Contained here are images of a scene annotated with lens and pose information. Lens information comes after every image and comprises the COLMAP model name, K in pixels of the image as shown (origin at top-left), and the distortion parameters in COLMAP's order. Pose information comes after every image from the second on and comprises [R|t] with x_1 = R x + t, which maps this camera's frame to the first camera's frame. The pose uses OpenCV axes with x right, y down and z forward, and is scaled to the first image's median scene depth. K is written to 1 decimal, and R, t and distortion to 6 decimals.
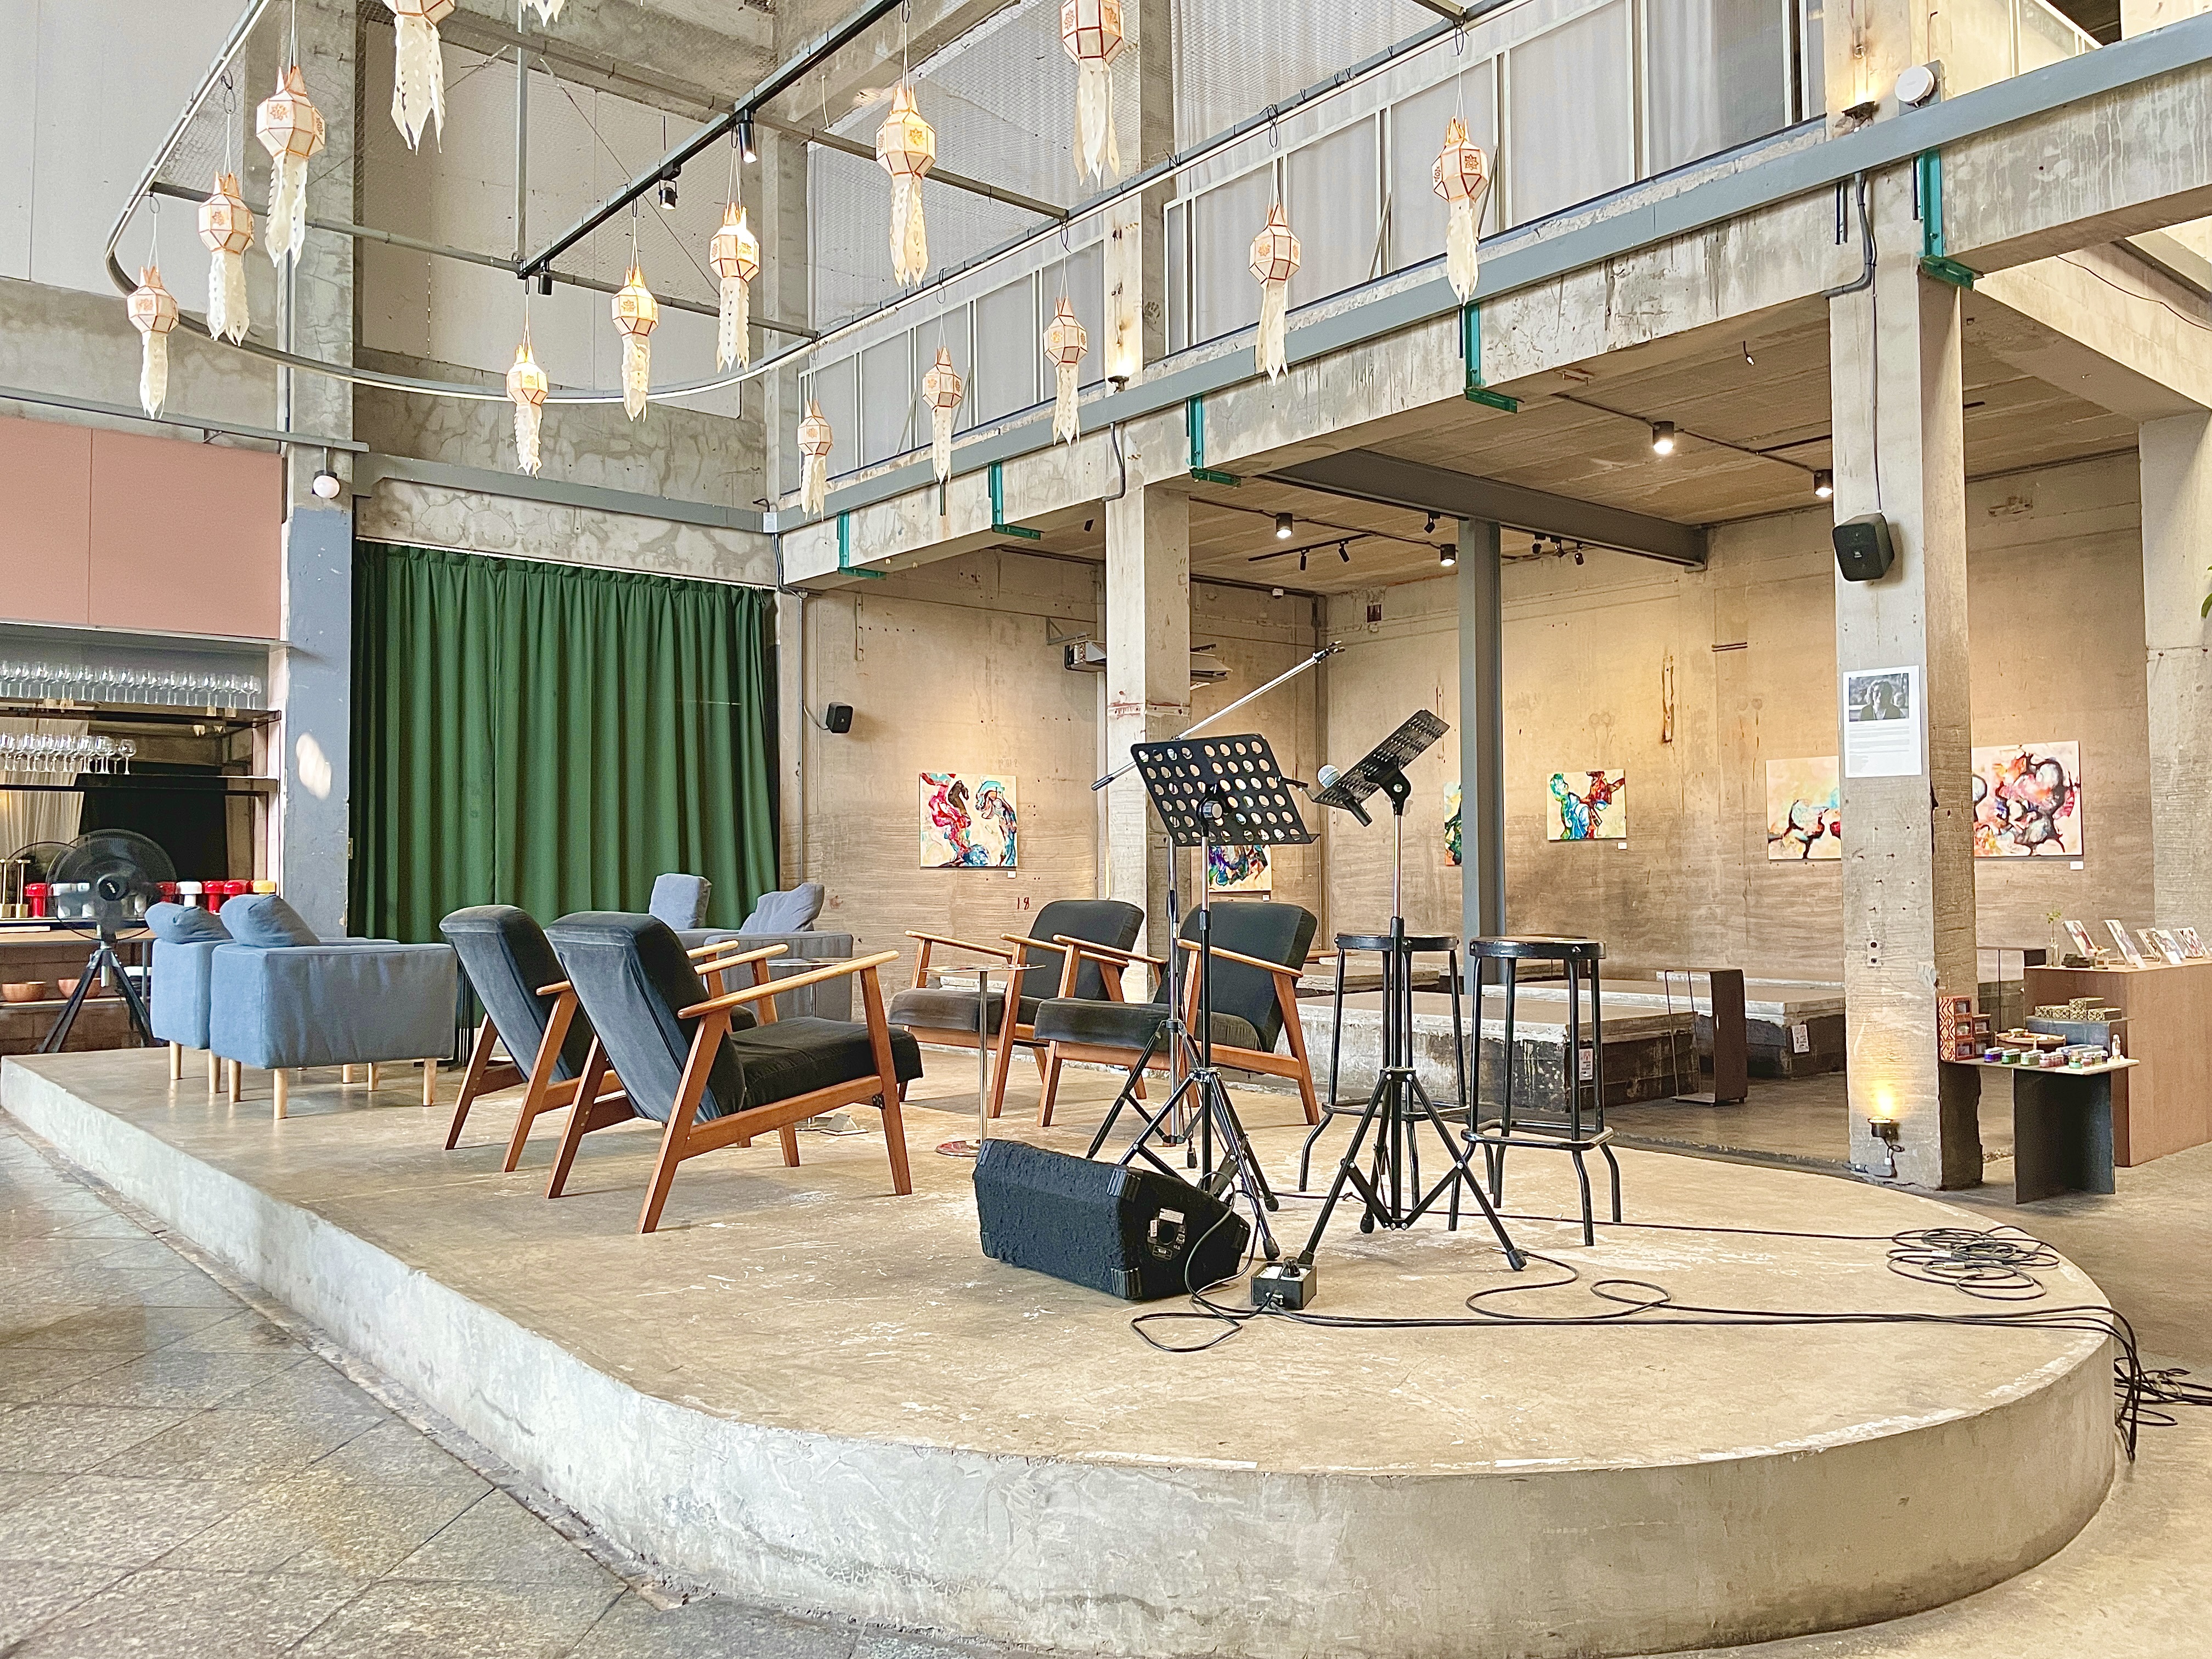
lens RADIAL K [[1689.4, 0, 1122.6], [0, 1689.4, 811.1], [0, 0, 1]] dist [0.082676, -0.111075]
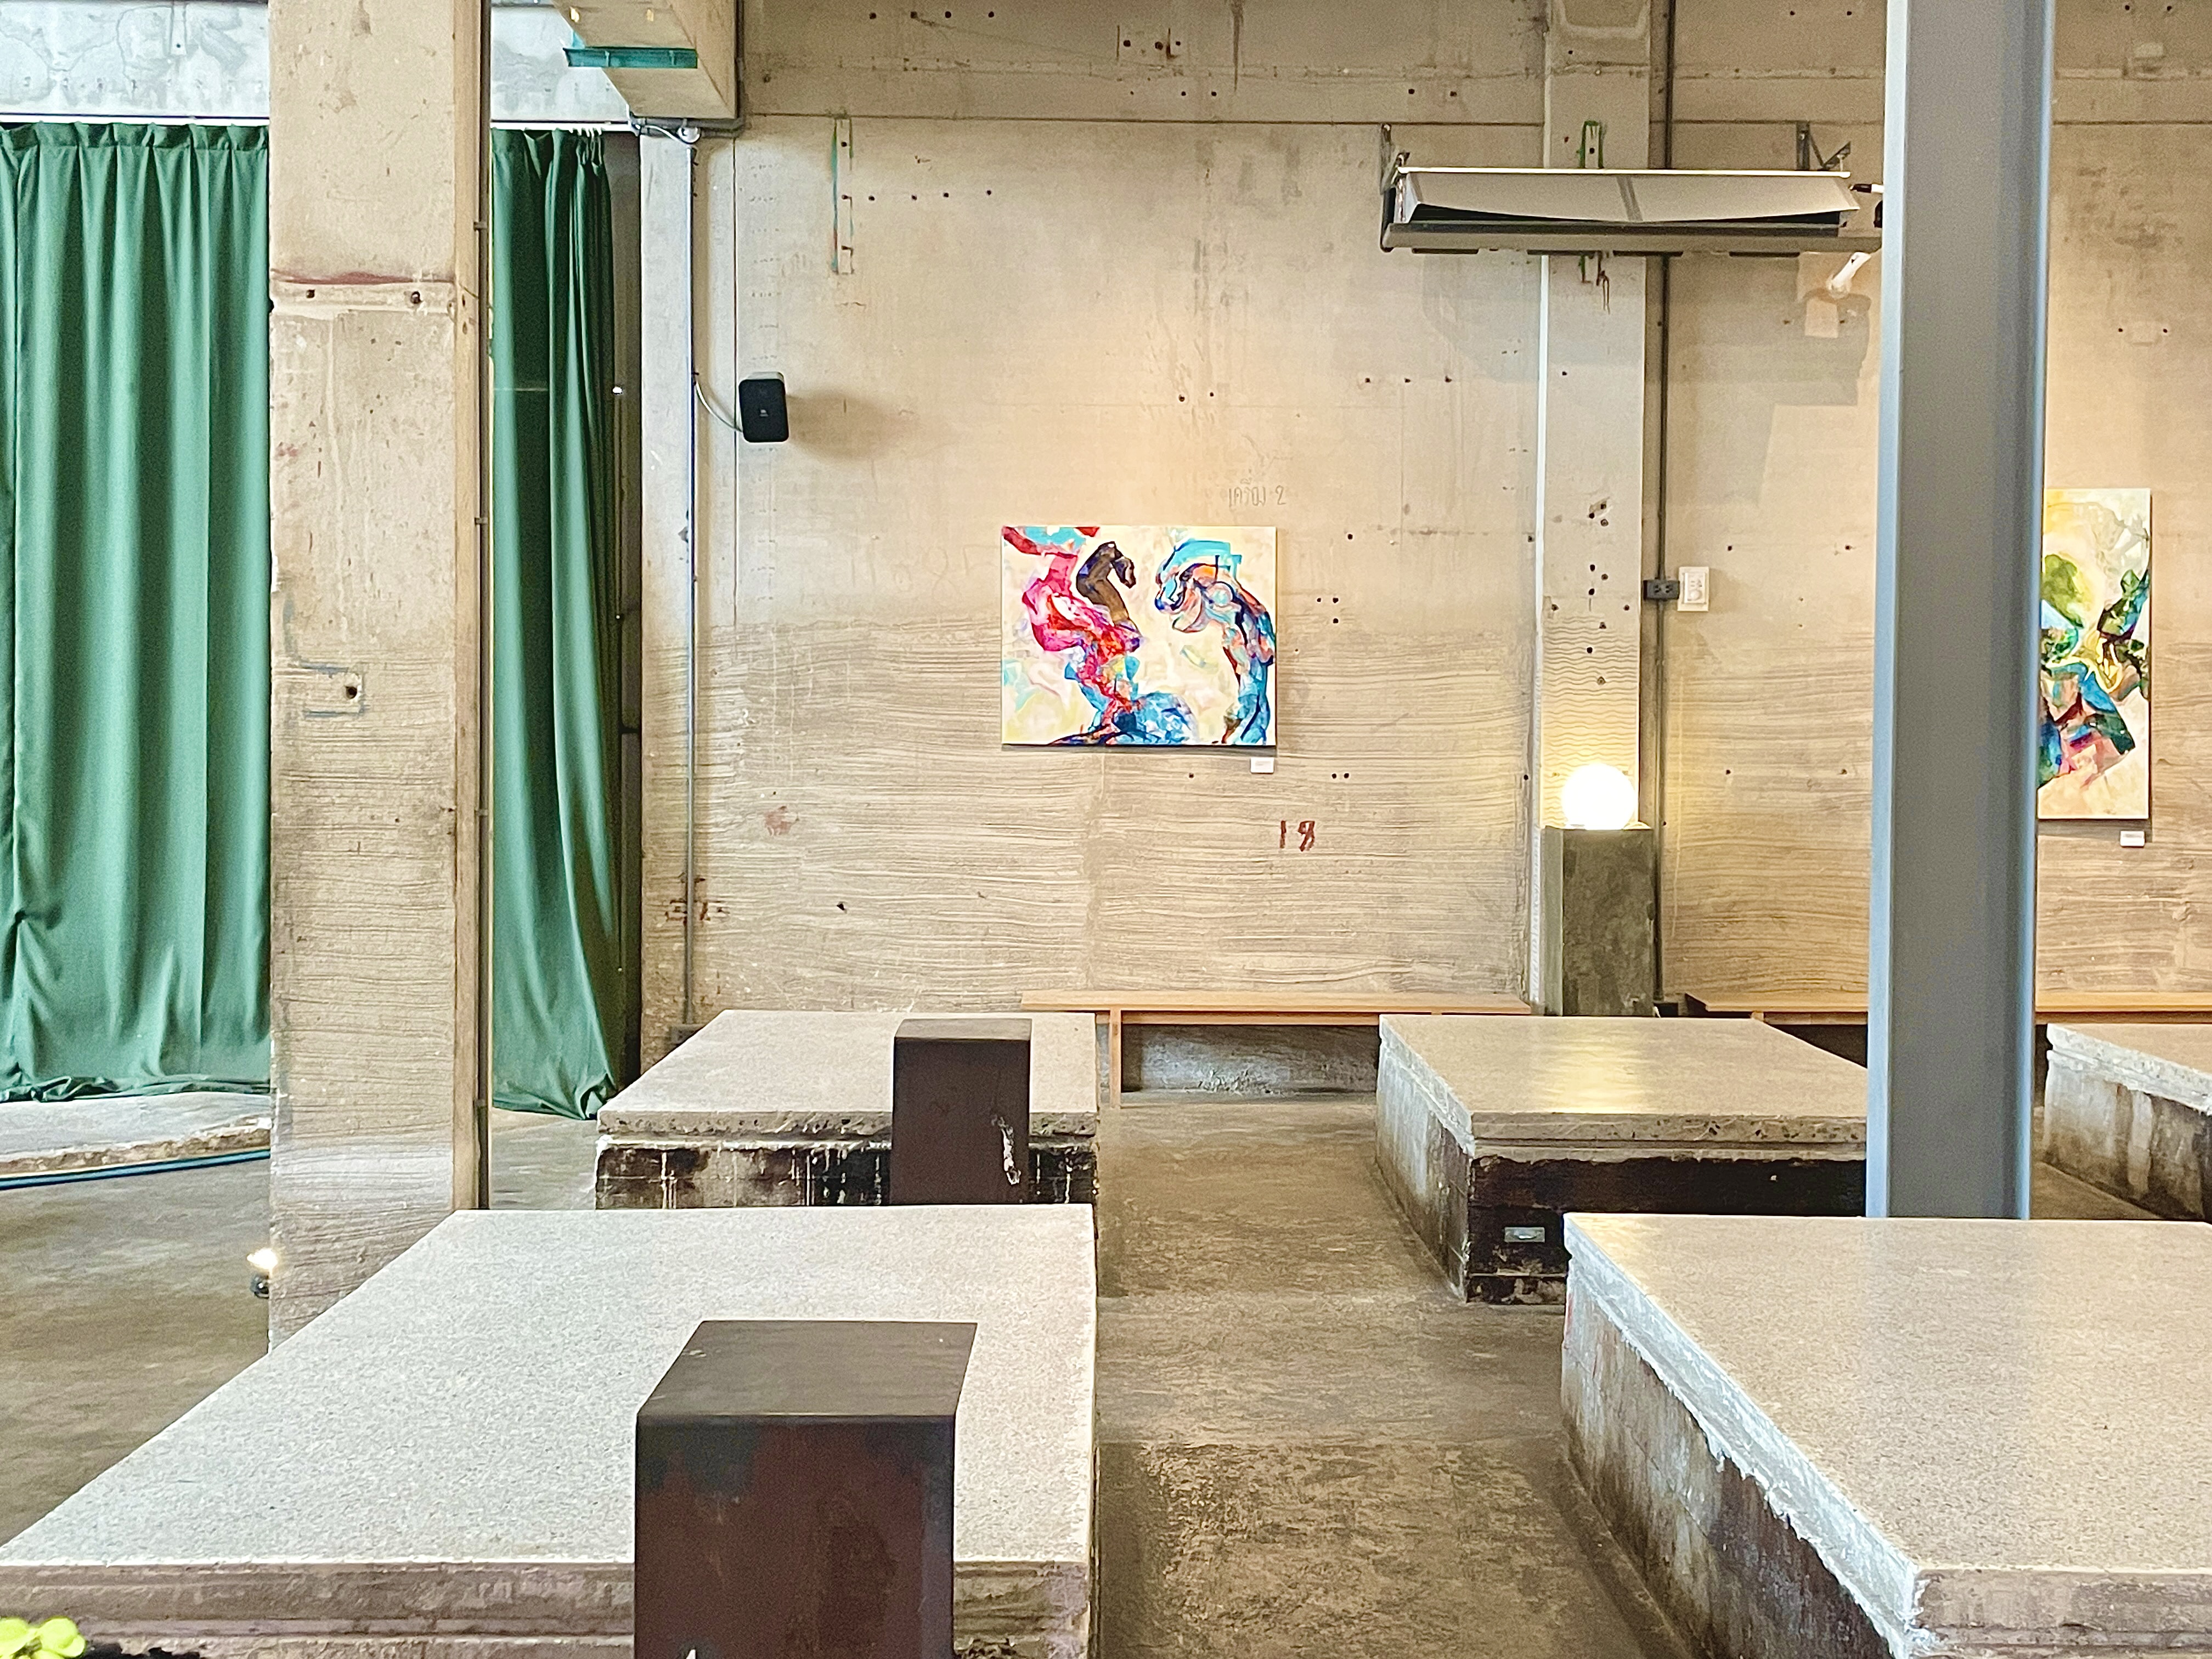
lens RADIAL K [[2687.6, 0, 1115.6], [0, 2687.6, 812.0], [0, 0, 1]] dist [0.063112, 0.000000]
pose [[0.767883, 0.032076, -0.639787, 0.581725], [0.013128, 0.997748, 0.065779, 0.009065], [0.640456, -0.058910, 0.765732, 0.825548]]
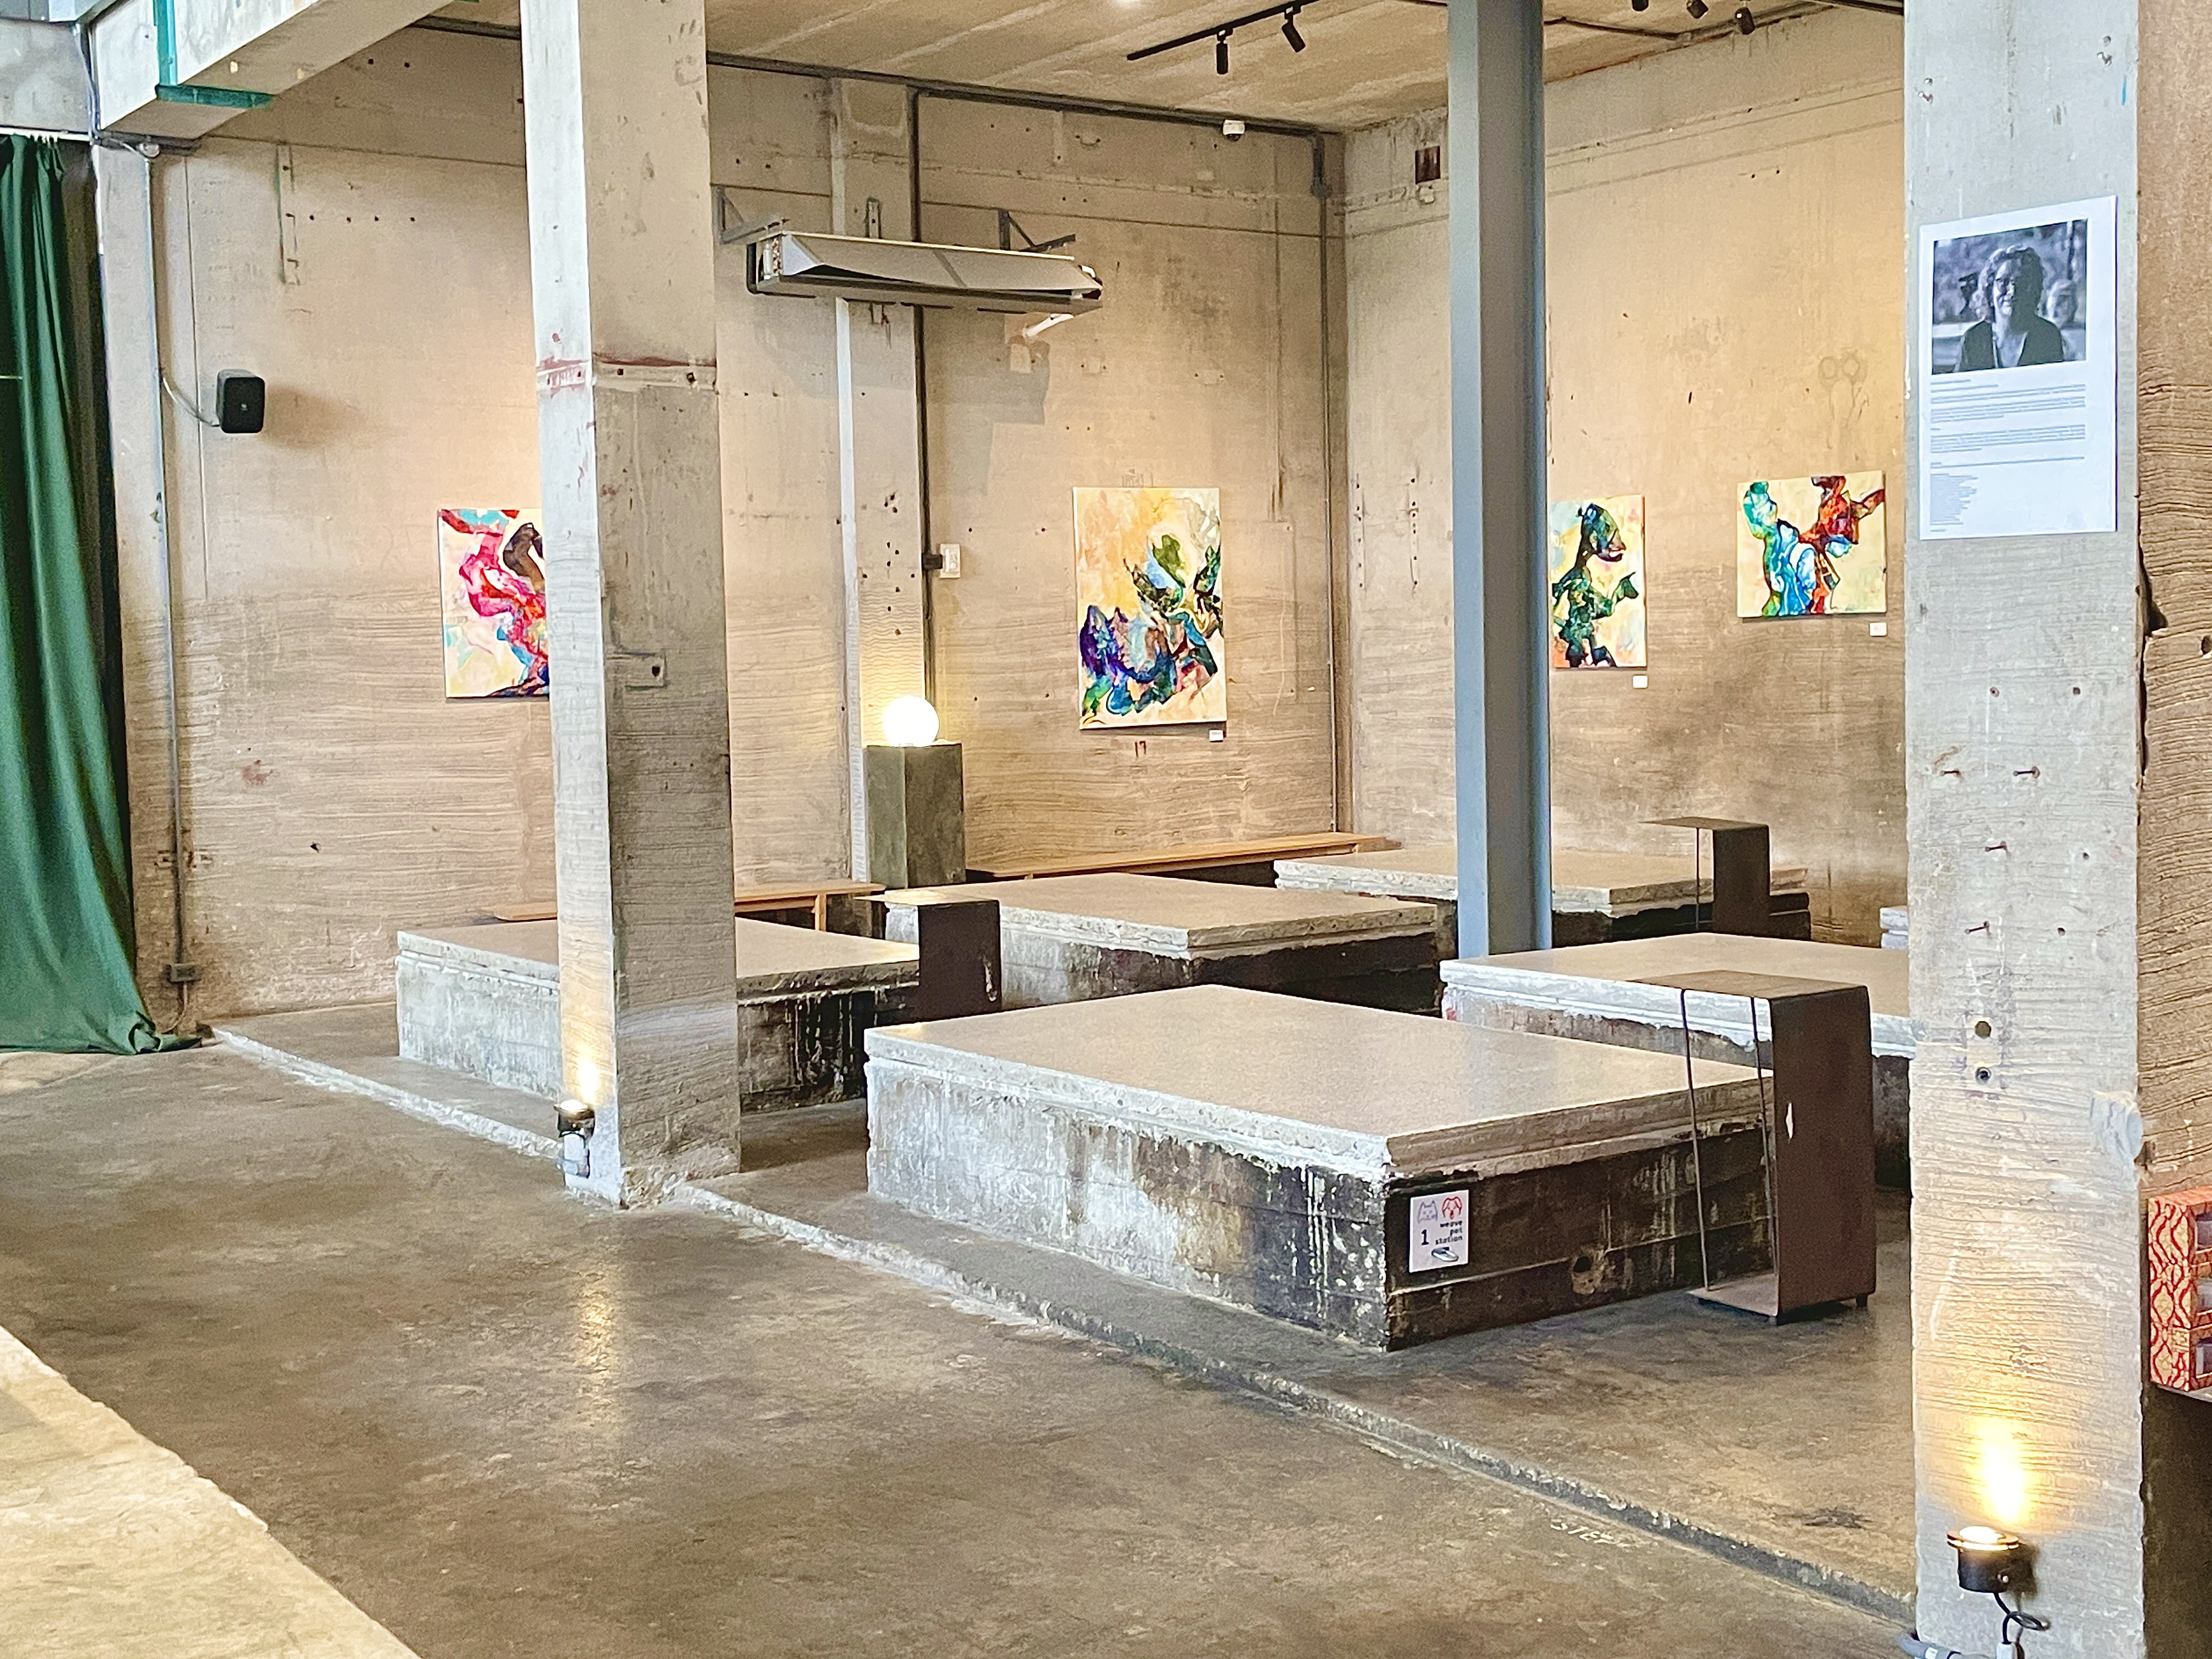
lens RADIAL K [[2687.6, 0, 1120.9], [0, 2687.6, 807.1], [0, 0, 1]] dist [0.063112, 0.000000]
pose [[0.996220, -0.010606, -0.086212, 0.253128], [0.019289, 0.994747, 0.100526, -0.019524], [0.084693, -0.101809, 0.991192, 0.363334]]
